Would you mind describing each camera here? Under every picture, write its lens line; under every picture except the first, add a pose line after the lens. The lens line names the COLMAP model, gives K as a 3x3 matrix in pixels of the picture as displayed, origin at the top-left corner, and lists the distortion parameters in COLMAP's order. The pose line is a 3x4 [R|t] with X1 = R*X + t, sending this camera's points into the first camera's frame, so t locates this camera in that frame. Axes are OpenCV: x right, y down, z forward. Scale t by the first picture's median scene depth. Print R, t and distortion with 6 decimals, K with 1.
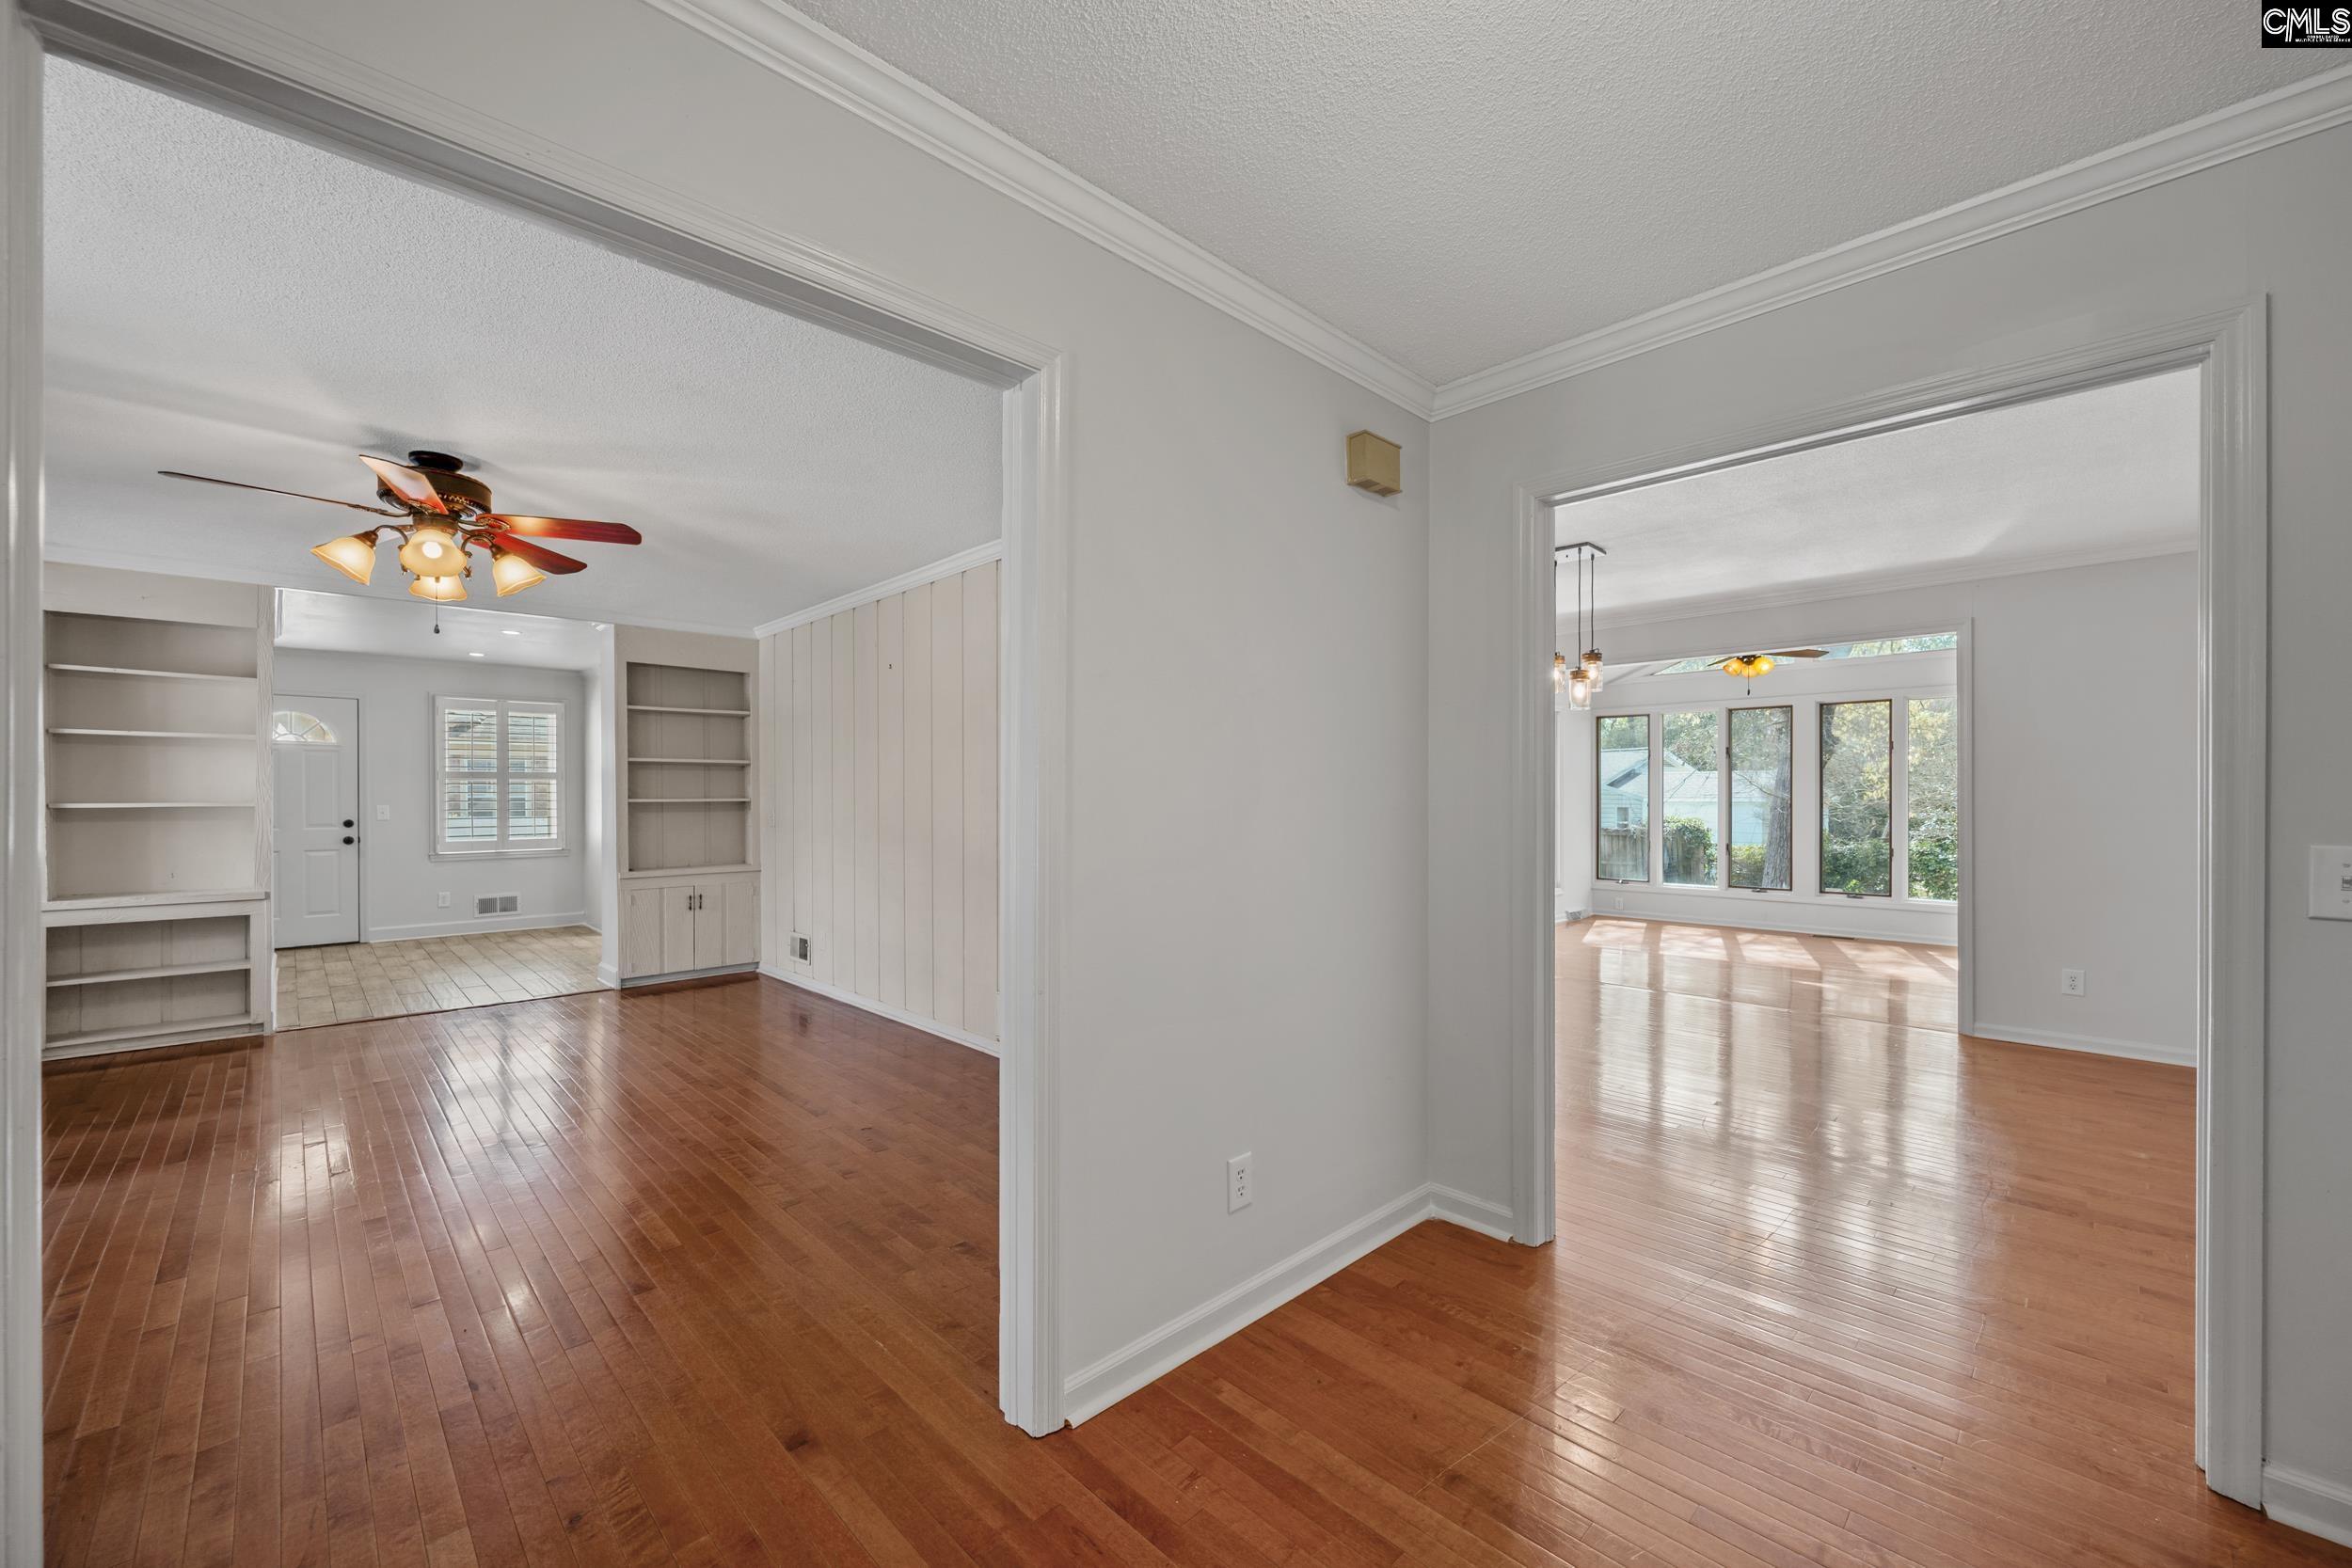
lens RADIAL K [[934.8, 0, 1178.3], [0, 934.8, 789.7], [0, 0, 1]] dist [-0.004015, 0.000889]
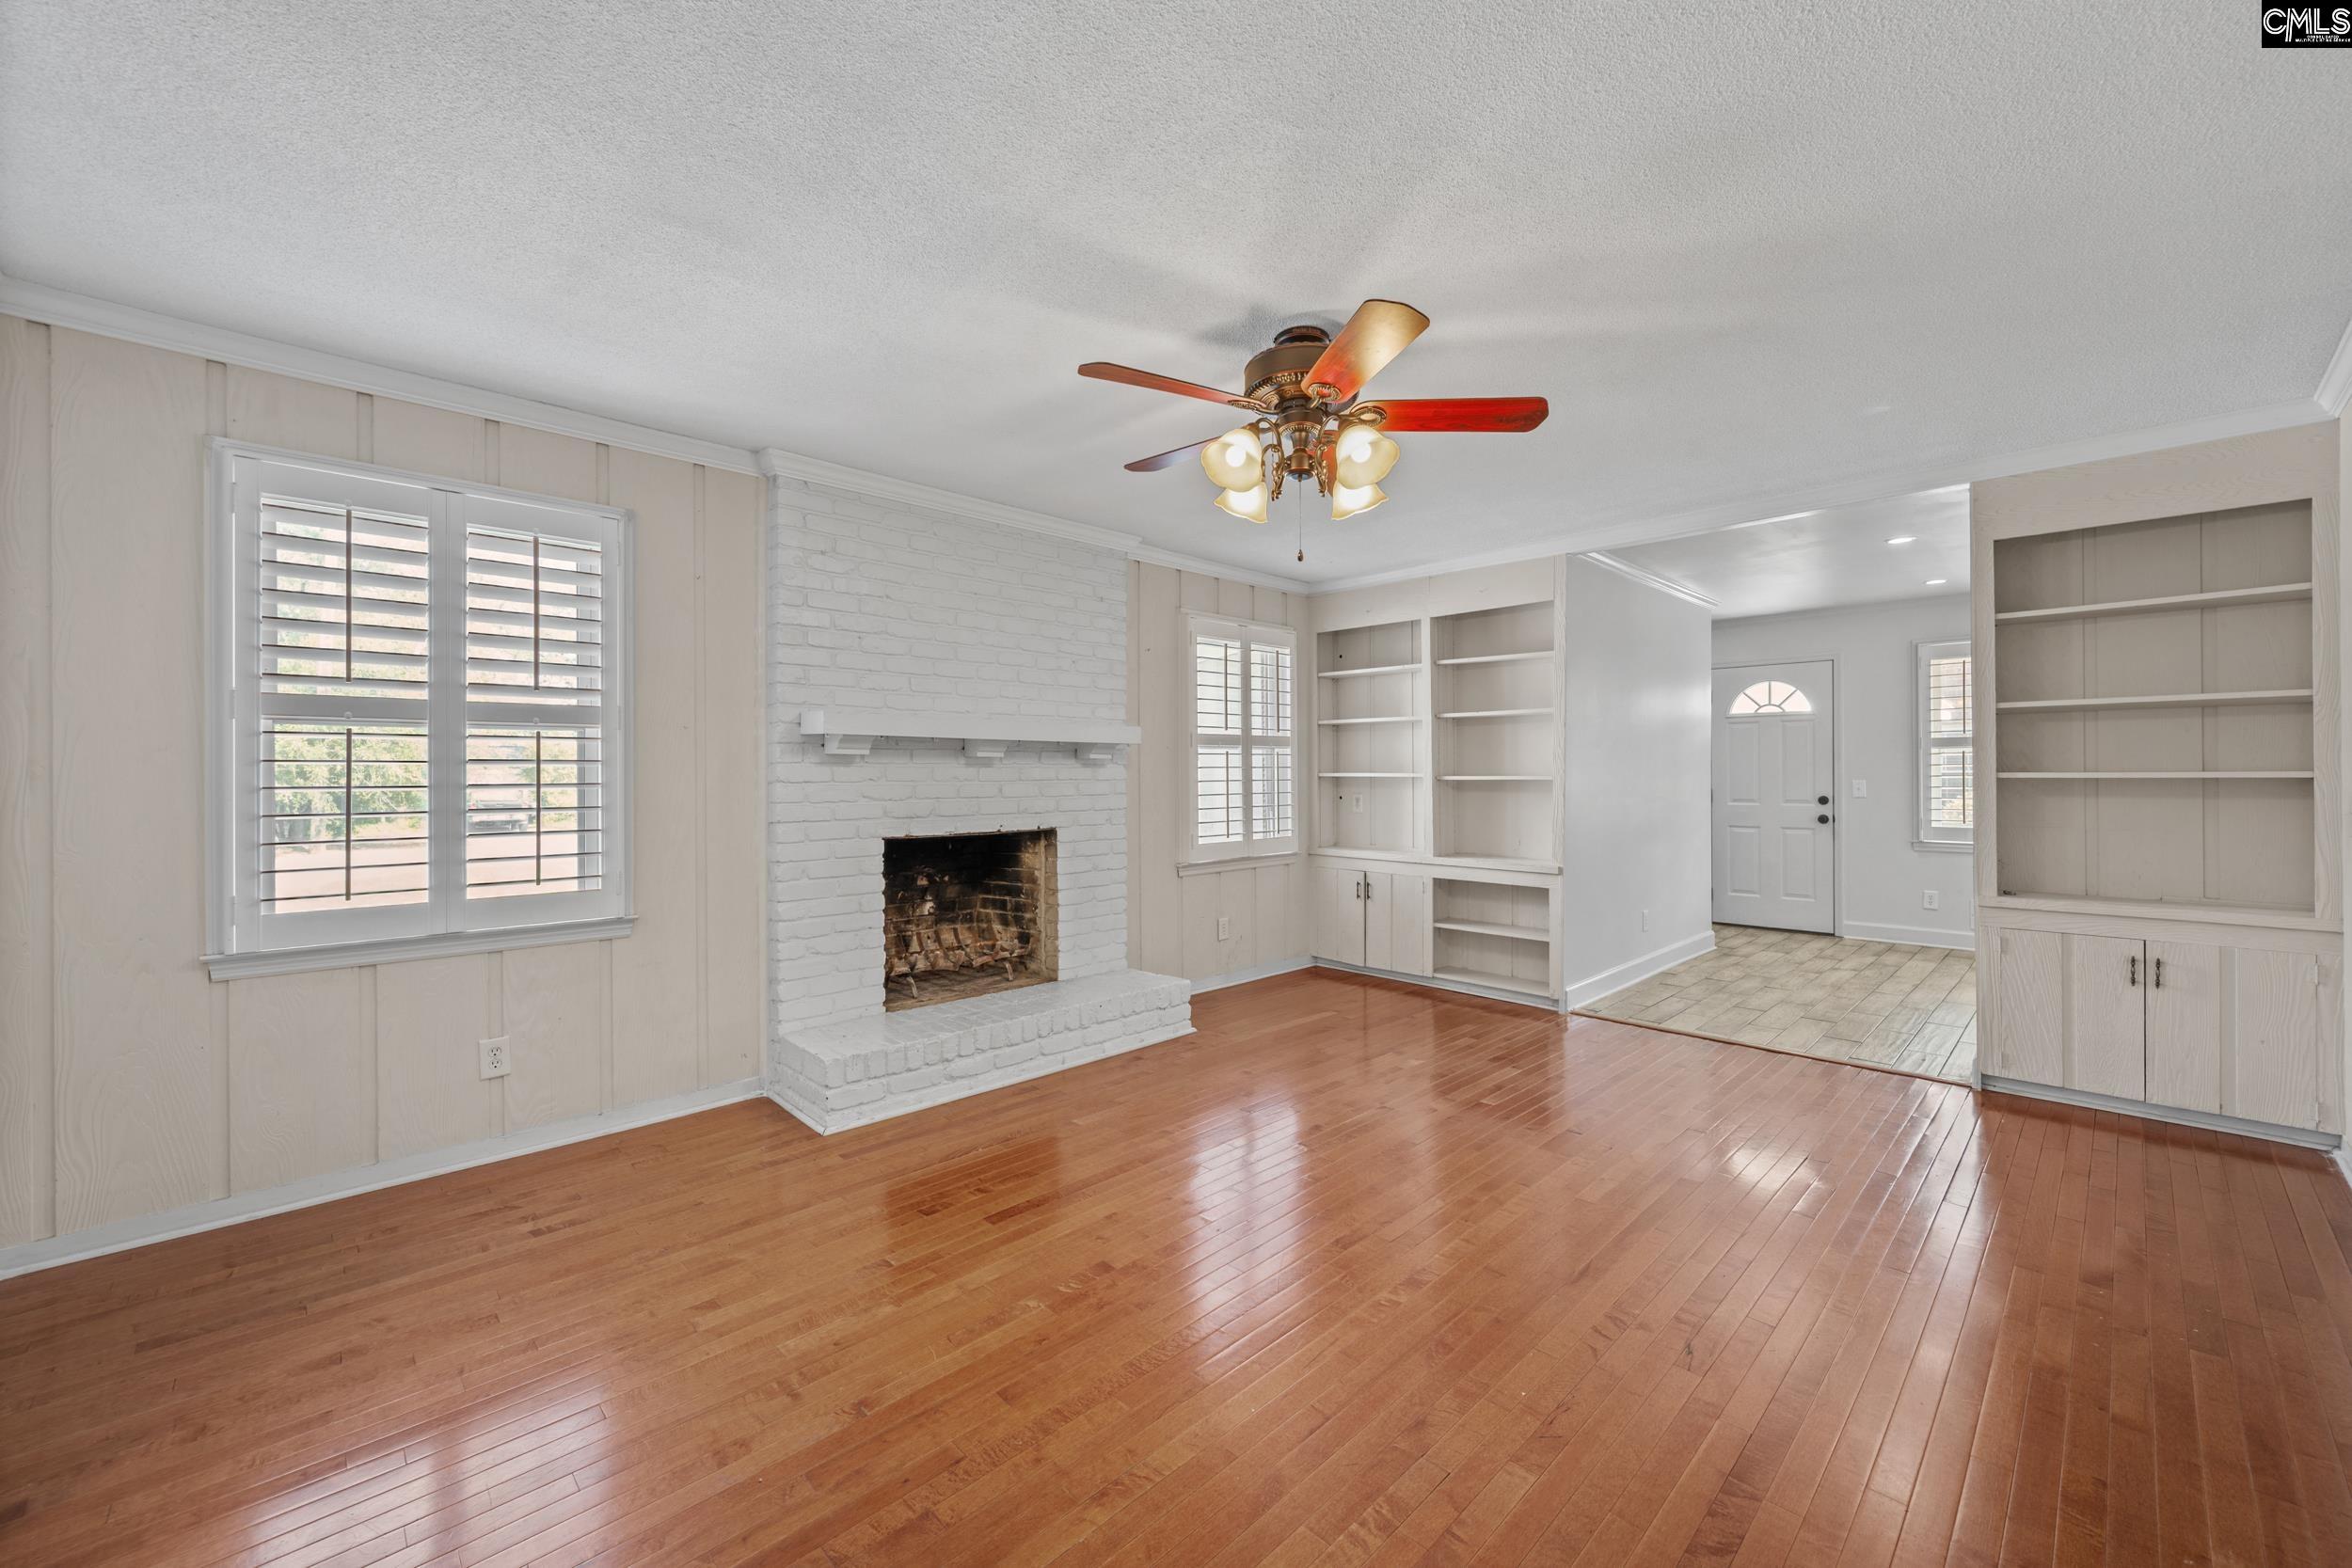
lens RADIAL K [[934.8, 0, 1174.8], [0, 934.8, 767.4], [0, 0, 1]] dist [-0.004015, 0.000889]
pose [[0.011645, -0.003920, -0.999925, -0.005237], [0.007006, 0.999968, -0.003839, 0.004985], [0.999908, -0.006960, 0.011672, 0.447244]]
